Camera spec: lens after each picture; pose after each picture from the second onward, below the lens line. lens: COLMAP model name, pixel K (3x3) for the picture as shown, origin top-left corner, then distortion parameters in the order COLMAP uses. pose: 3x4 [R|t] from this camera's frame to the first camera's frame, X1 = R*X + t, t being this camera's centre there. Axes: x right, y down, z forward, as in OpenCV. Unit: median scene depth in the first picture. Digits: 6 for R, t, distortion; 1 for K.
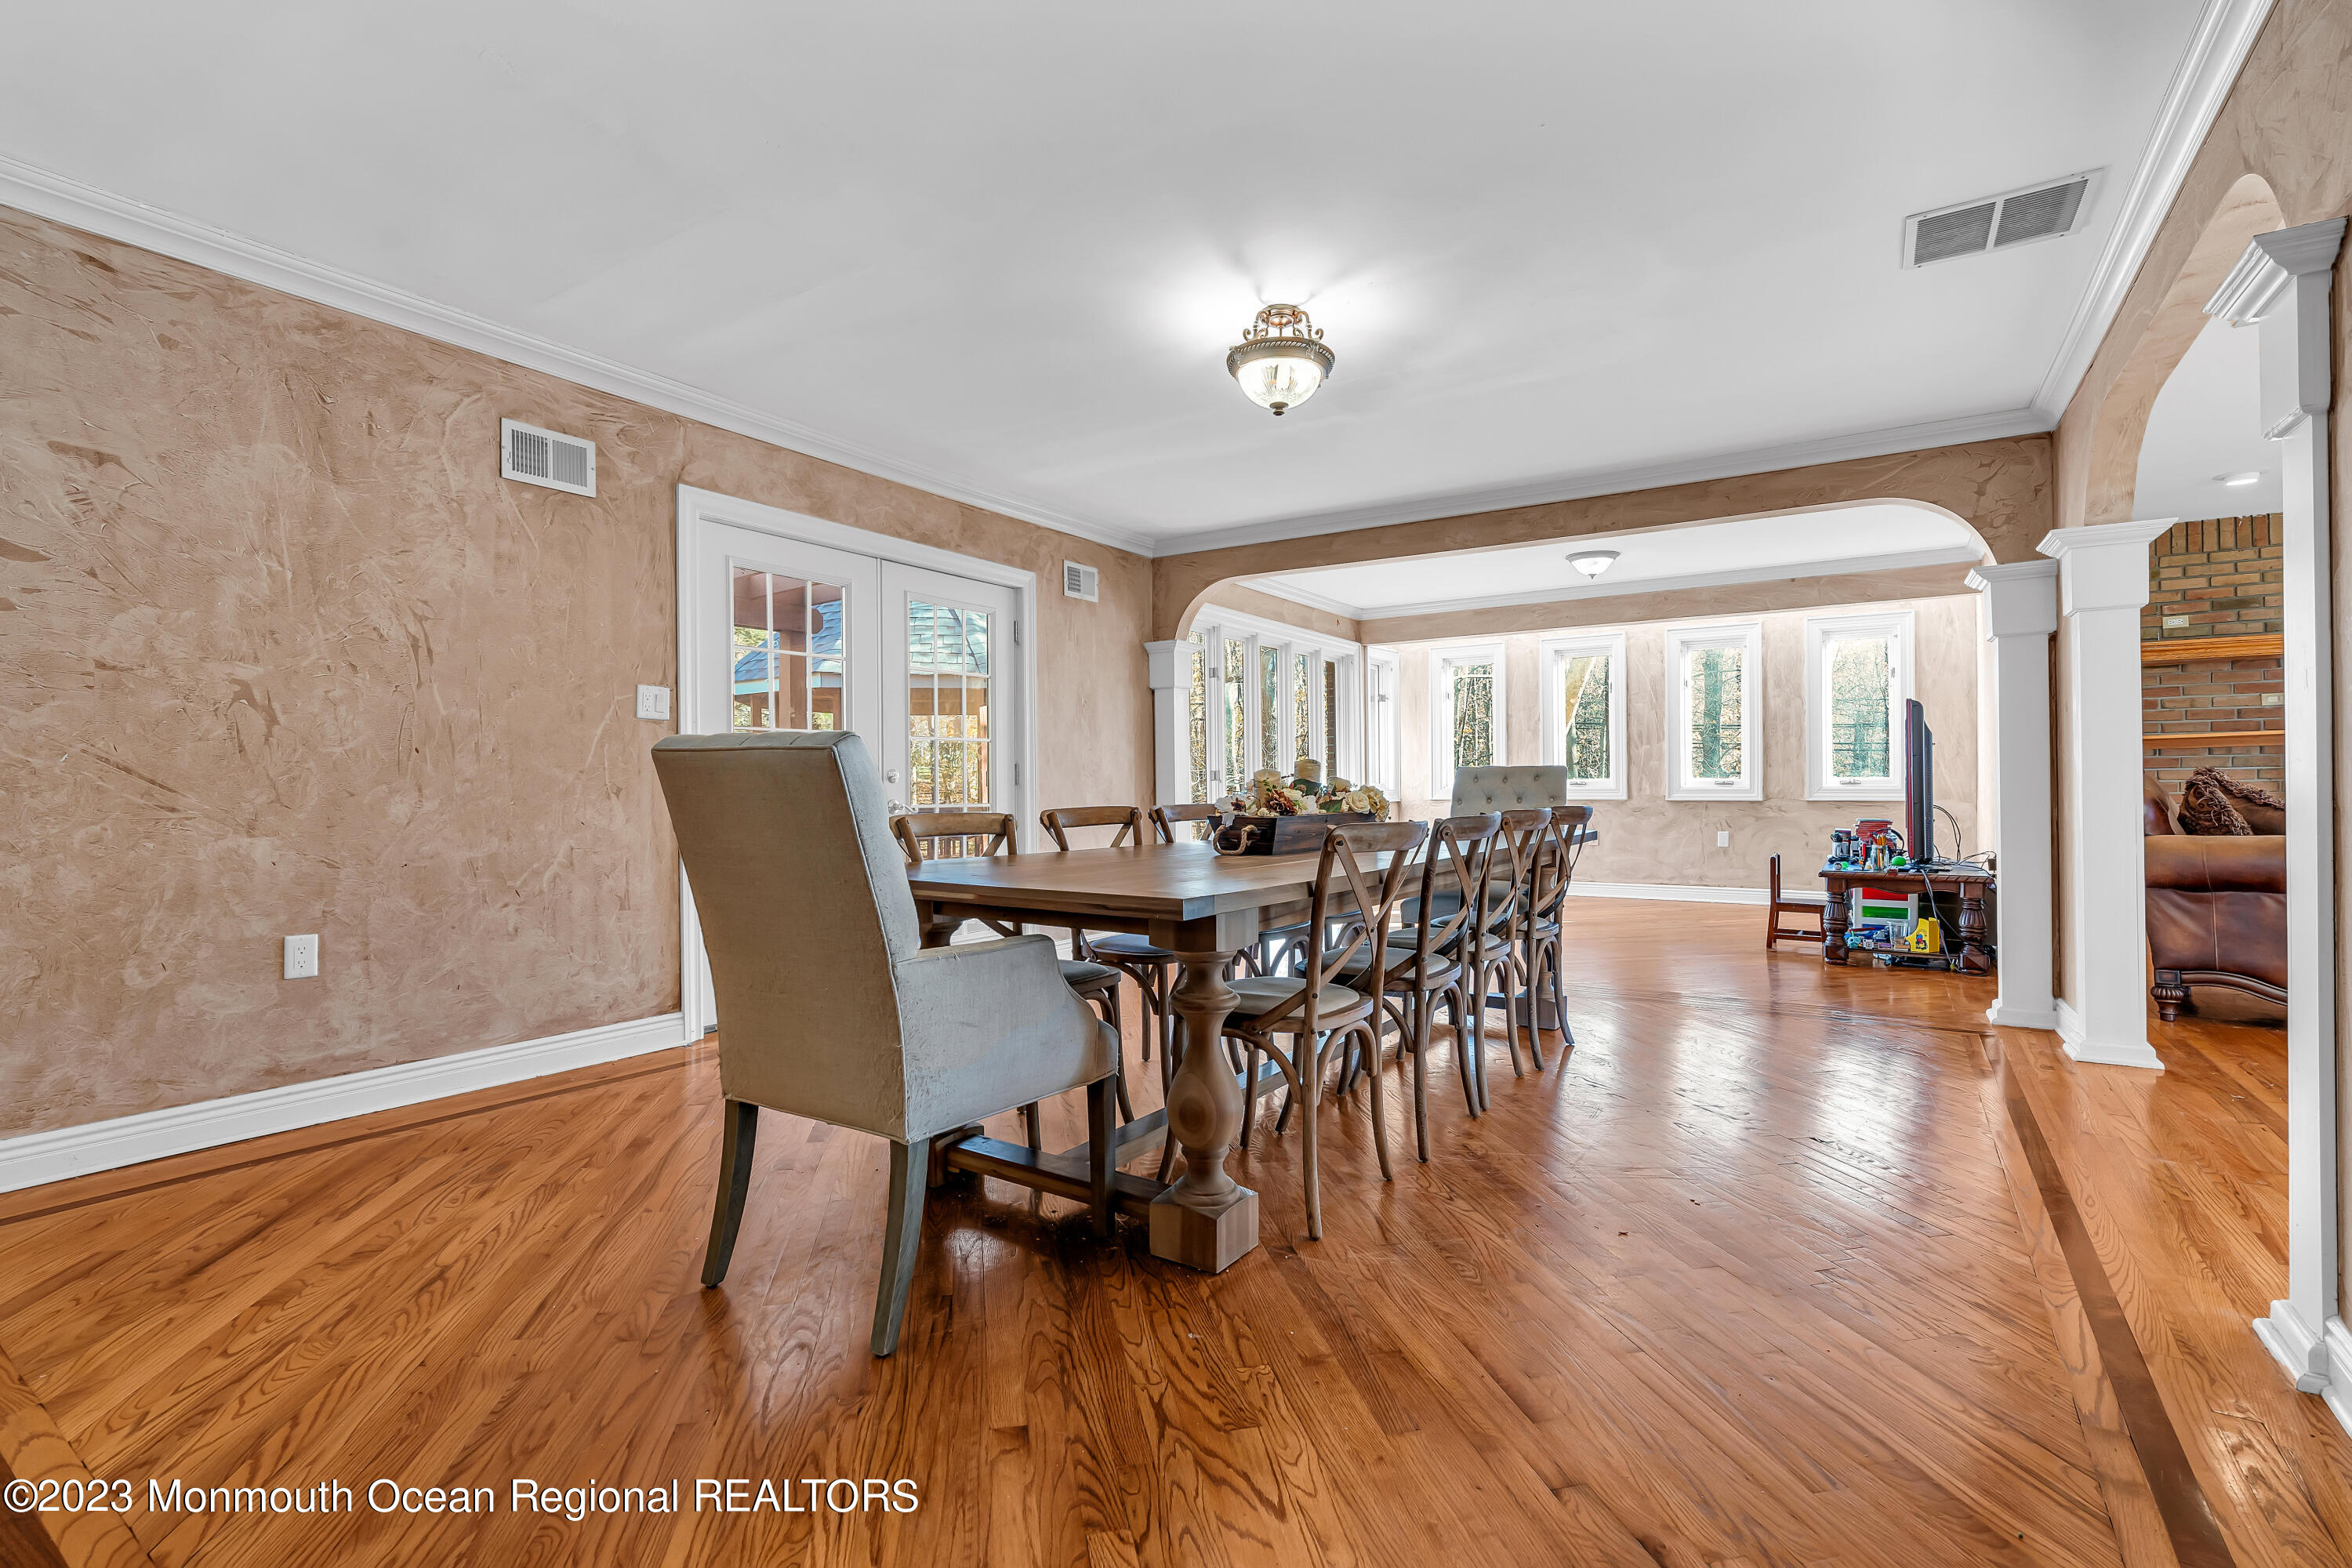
lens RADIAL K [[1060.0, 0, 1195.9], [0, 1060.0, 785.7], [0, 0, 1]] dist [-0.013300, 0.003386]
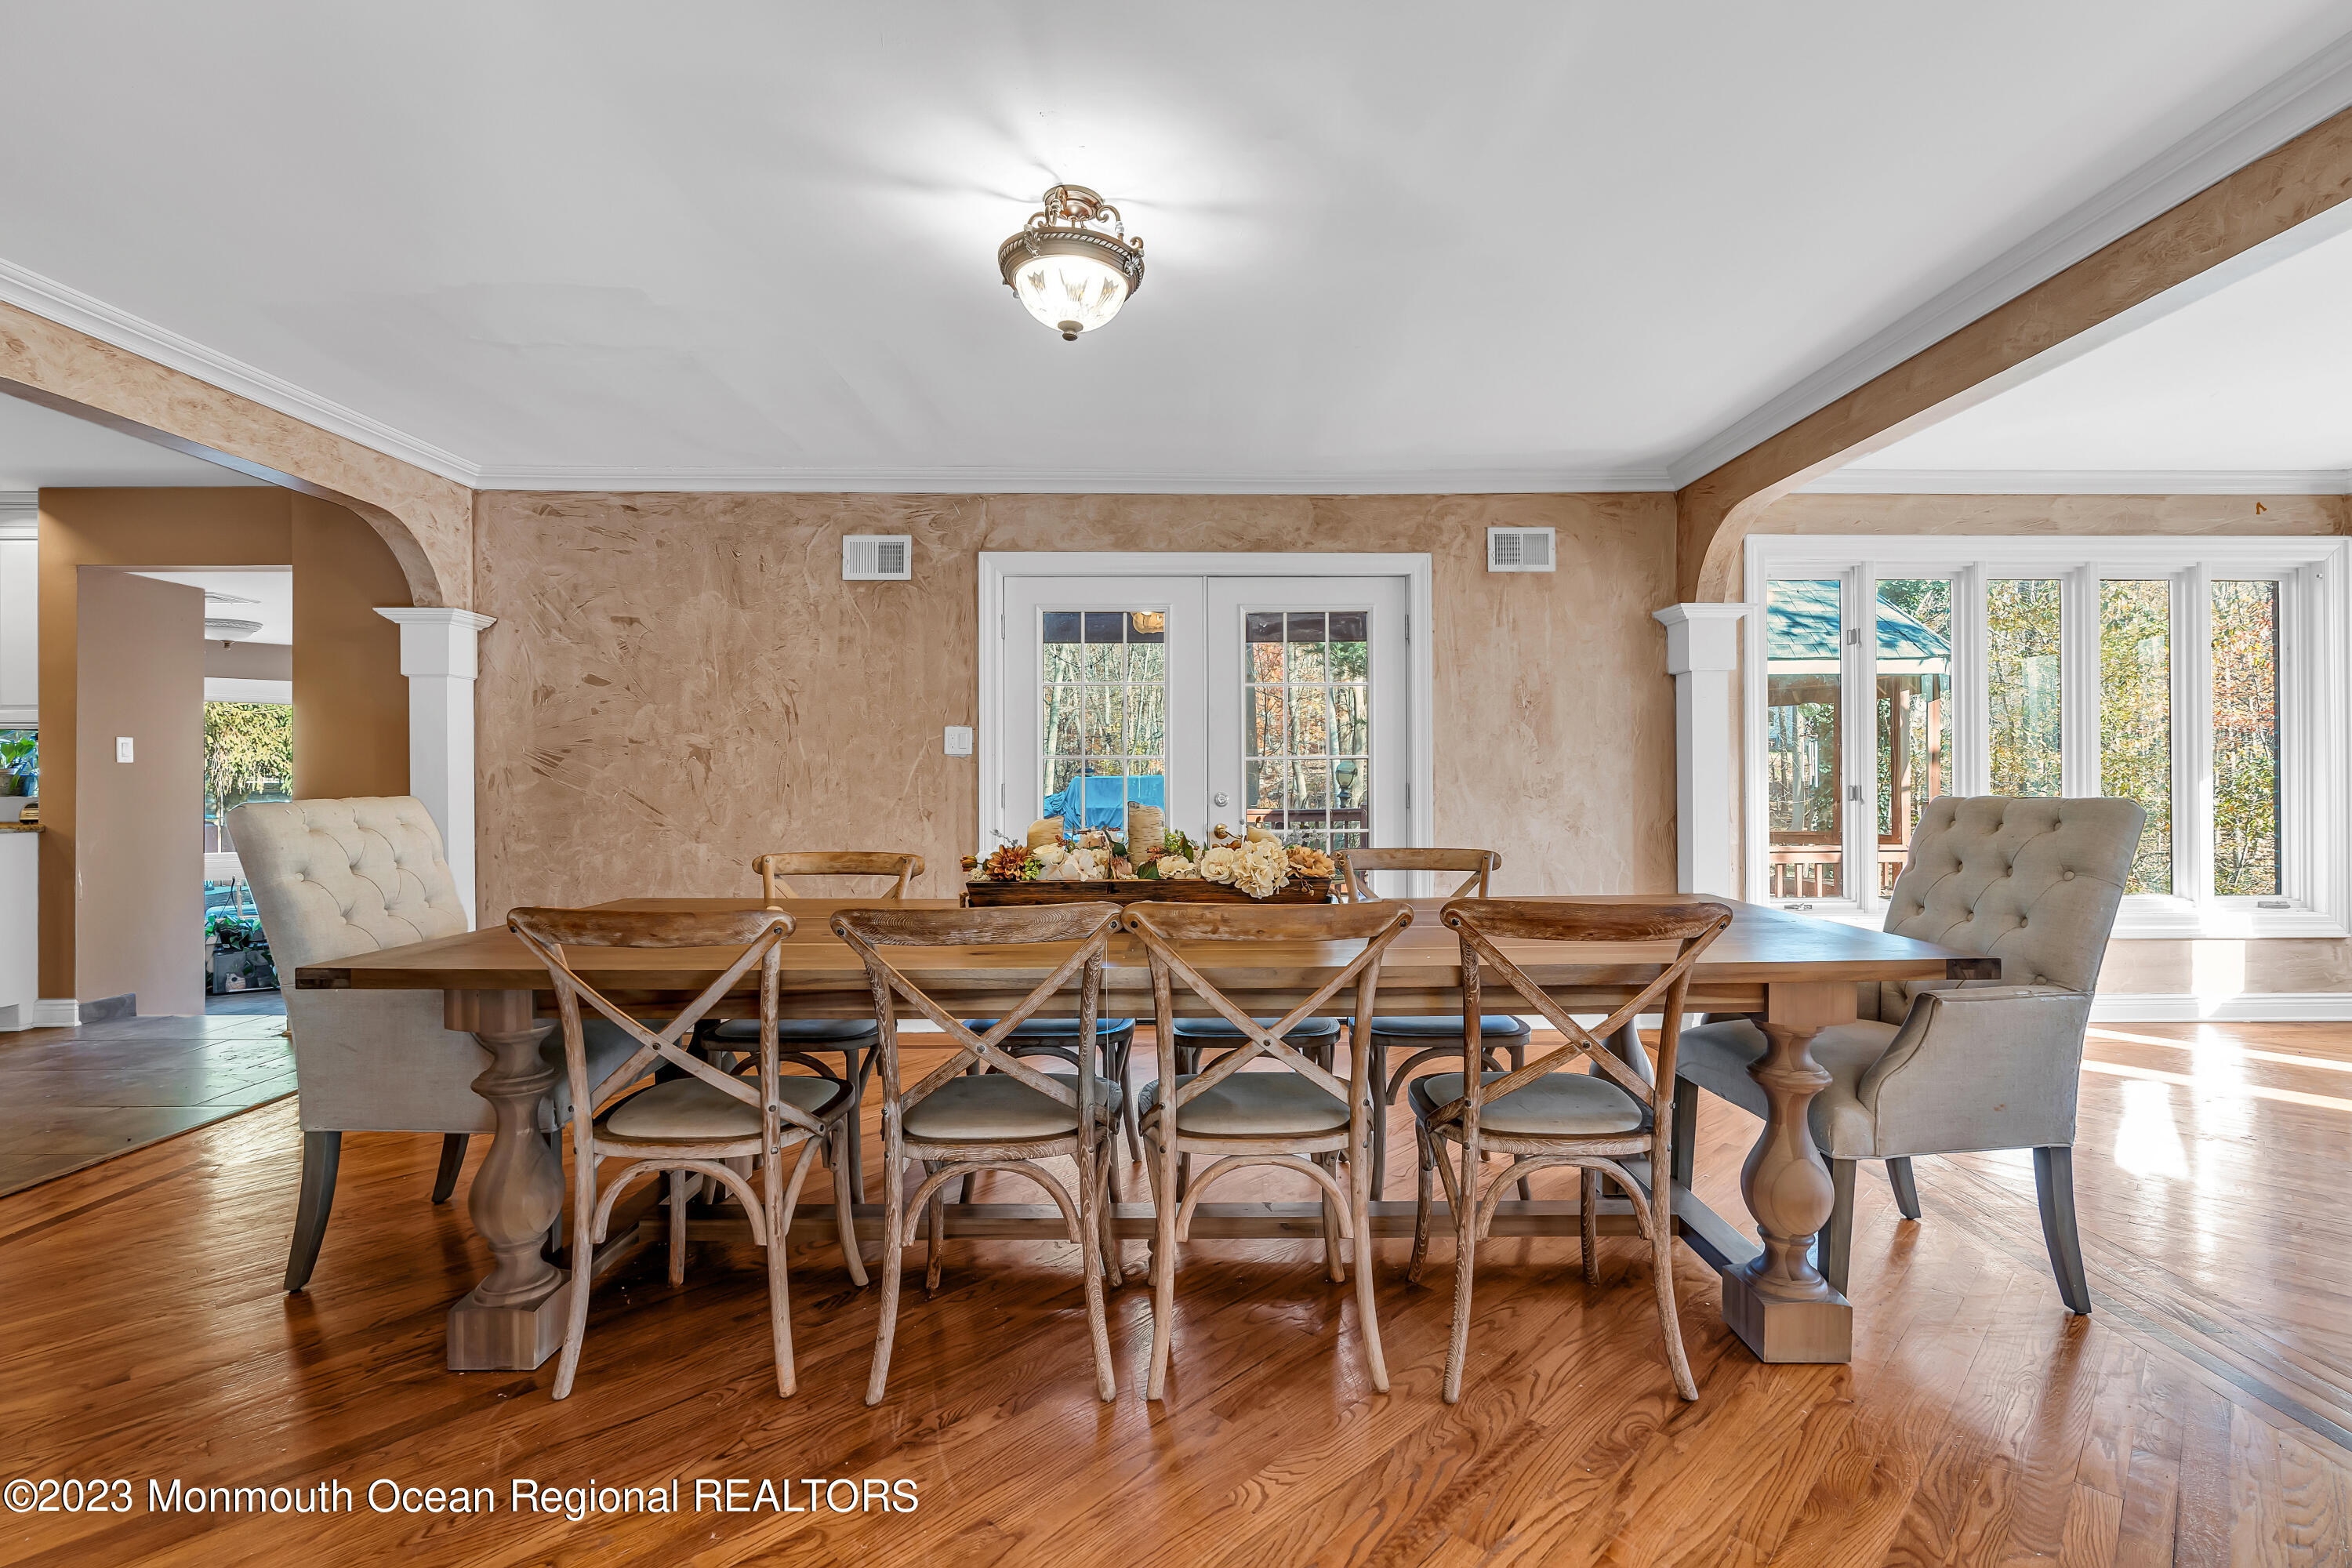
lens RADIAL K [[1060.0, 0, 1184.6], [0, 1060.0, 783.2], [0, 0, 1]] dist [-0.013300, 0.003386]
pose [[0.549393, 0.003316, -0.835557, 0.731189], [0.000956, 0.999989, 0.004597, -0.041844], [0.835563, -0.003324, 0.549384, 0.646608]]
